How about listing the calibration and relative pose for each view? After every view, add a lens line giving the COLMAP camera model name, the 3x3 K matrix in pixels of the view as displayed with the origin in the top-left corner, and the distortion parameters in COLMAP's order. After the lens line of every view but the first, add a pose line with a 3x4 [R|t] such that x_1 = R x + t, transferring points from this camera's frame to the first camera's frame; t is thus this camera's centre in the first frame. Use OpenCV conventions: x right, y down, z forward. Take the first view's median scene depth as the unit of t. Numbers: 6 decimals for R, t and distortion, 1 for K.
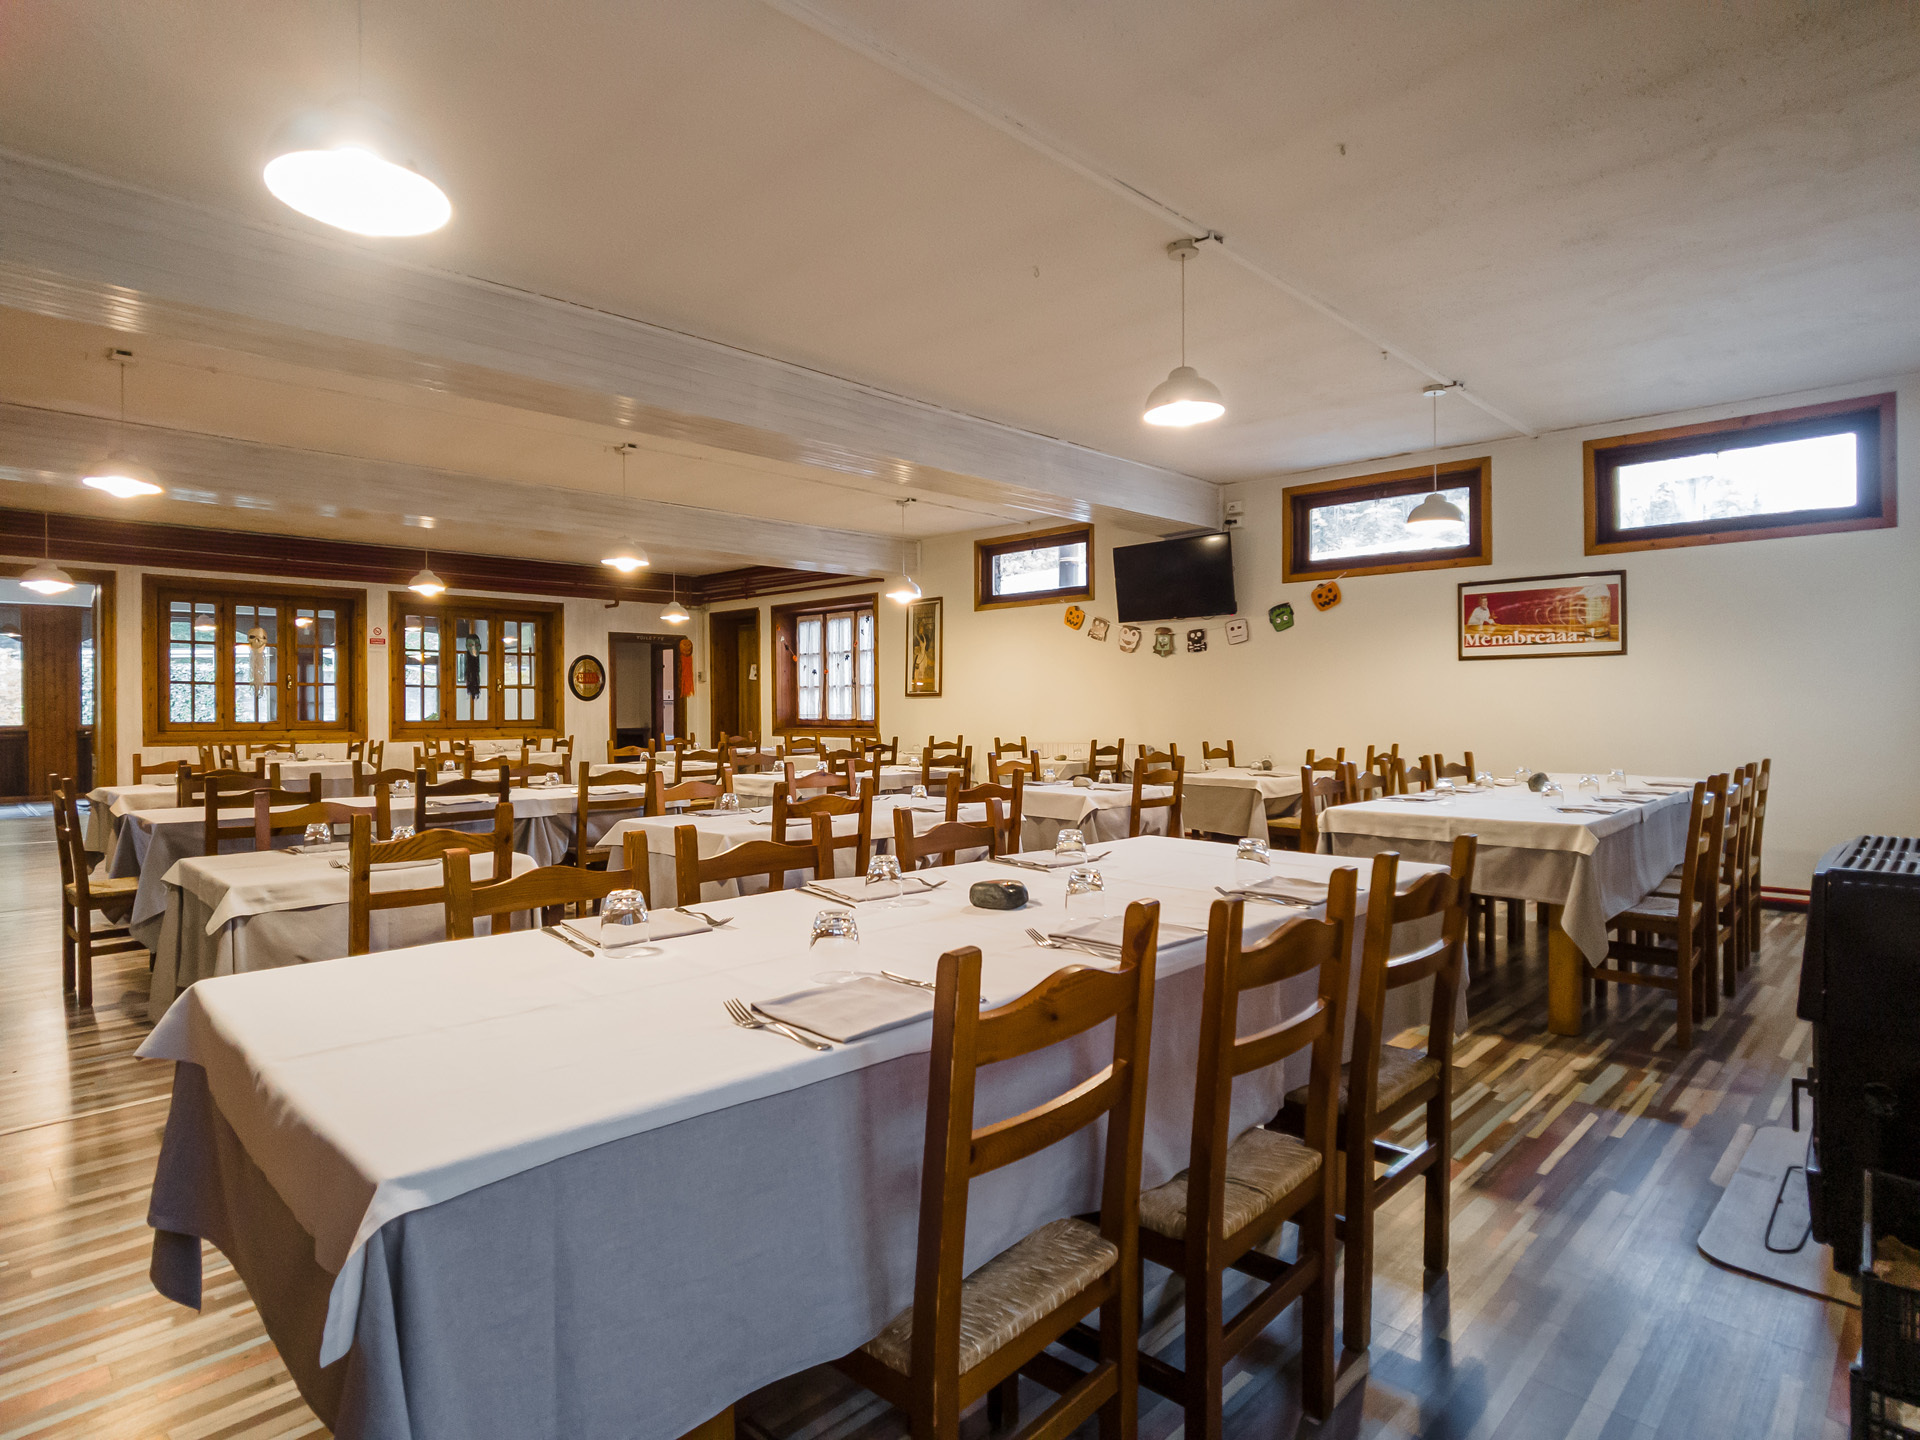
lens RADIAL K [[1032.0, 0, 965.3], [0, 1032.0, 713.1], [0, 0, 1]] dist [-0.019170, -0.001145]
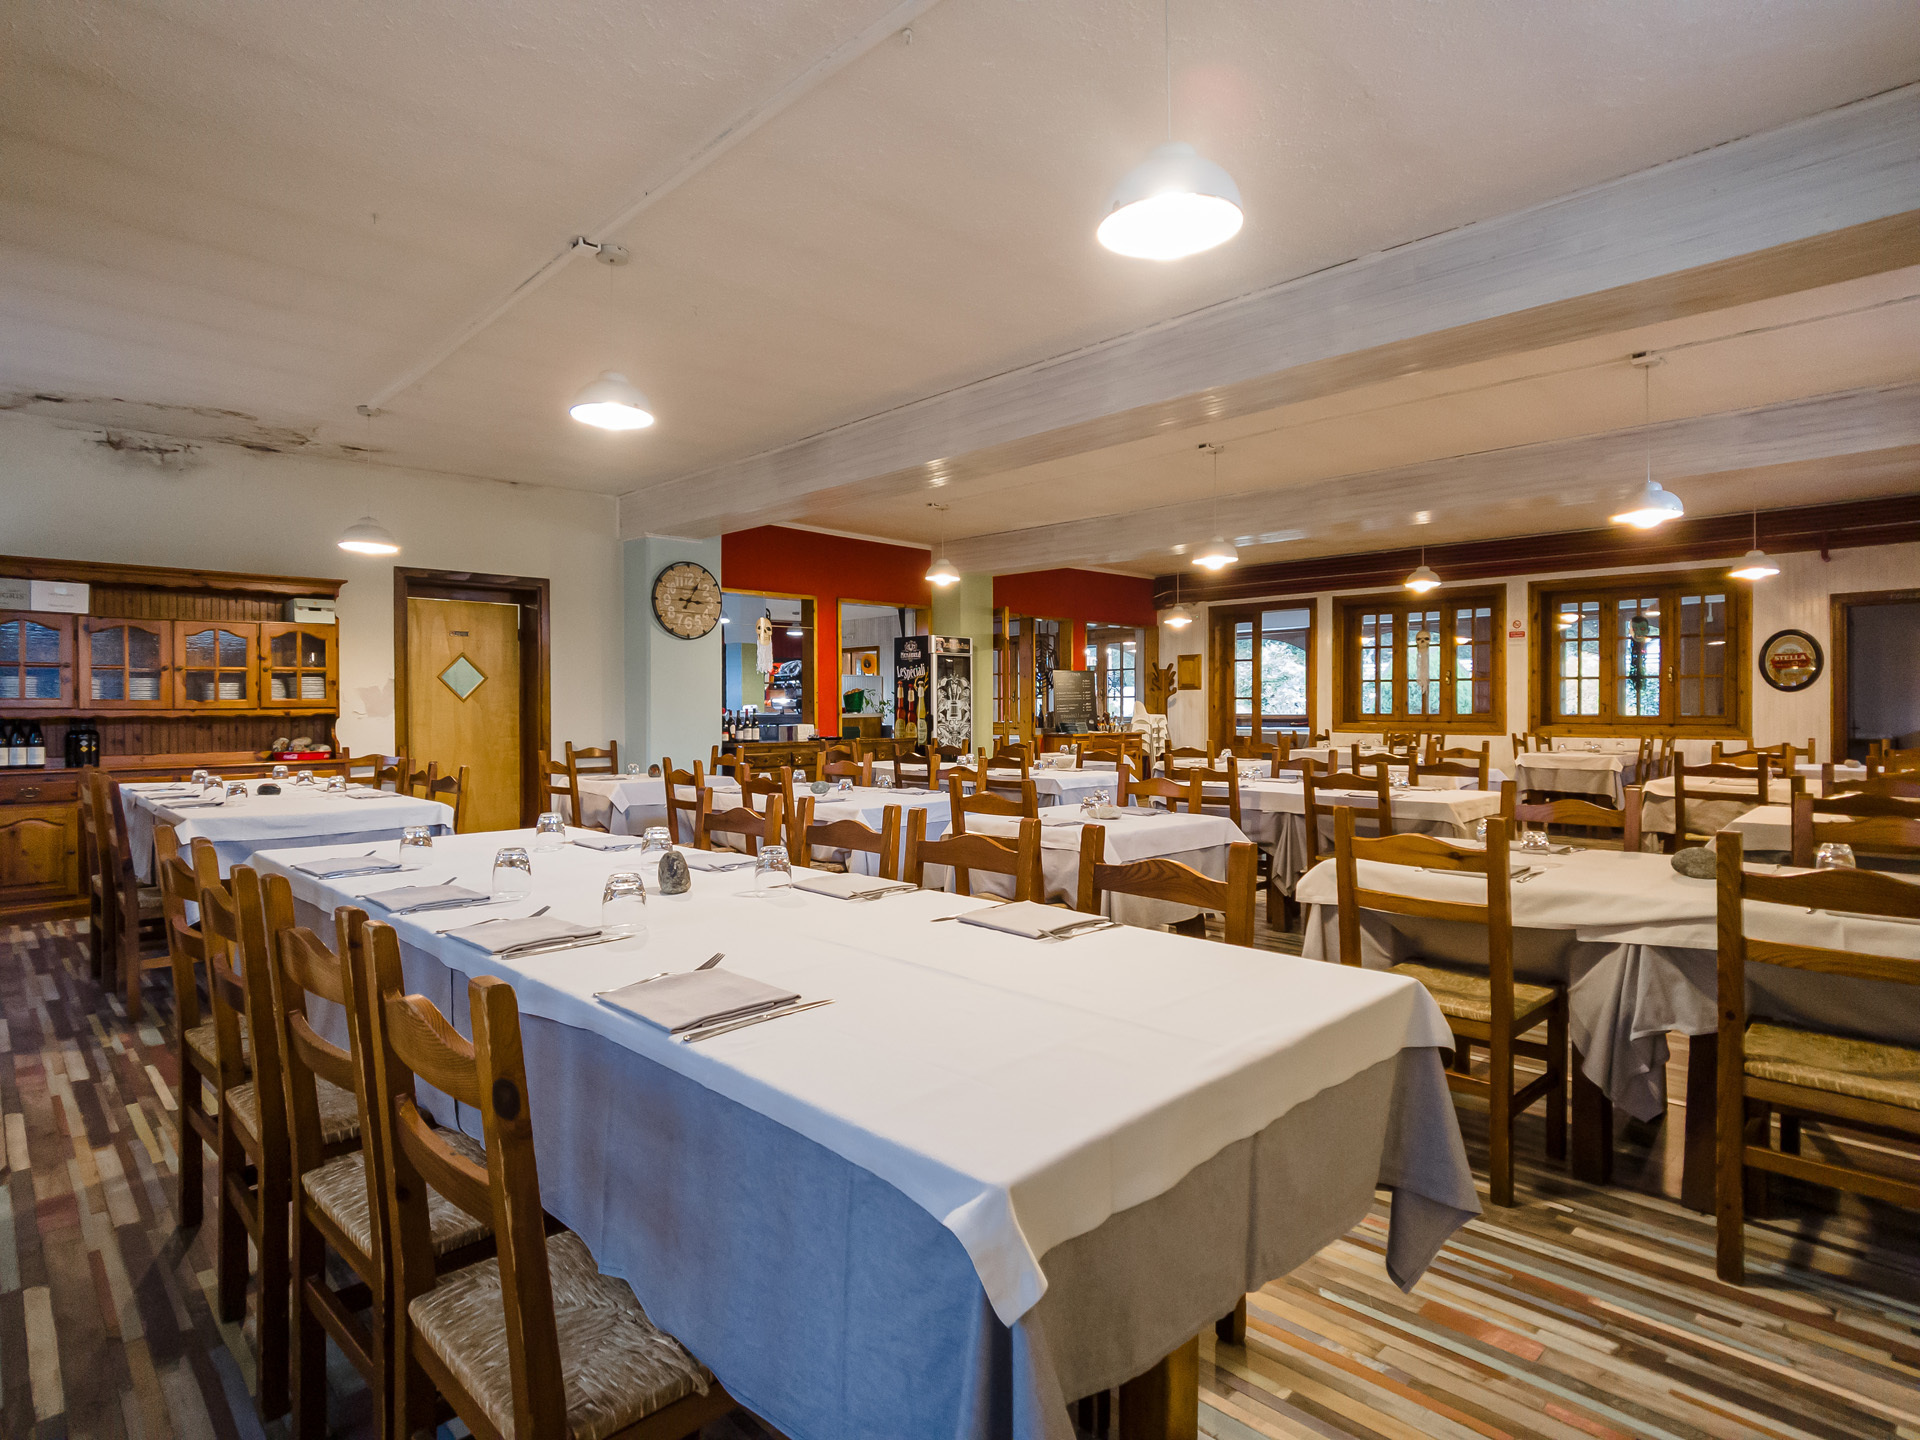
lens RADIAL K [[1020.0, 0, 949.8], [0, 1020.0, 713.6], [0, 0, 1]] dist [-0.004773, -0.000876]
pose [[-0.013876, 0.012848, -0.999821, 0.486579], [-0.004541, 0.999906, 0.012912, -0.004430], [0.999893, 0.004720, -0.013816, 0.539649]]
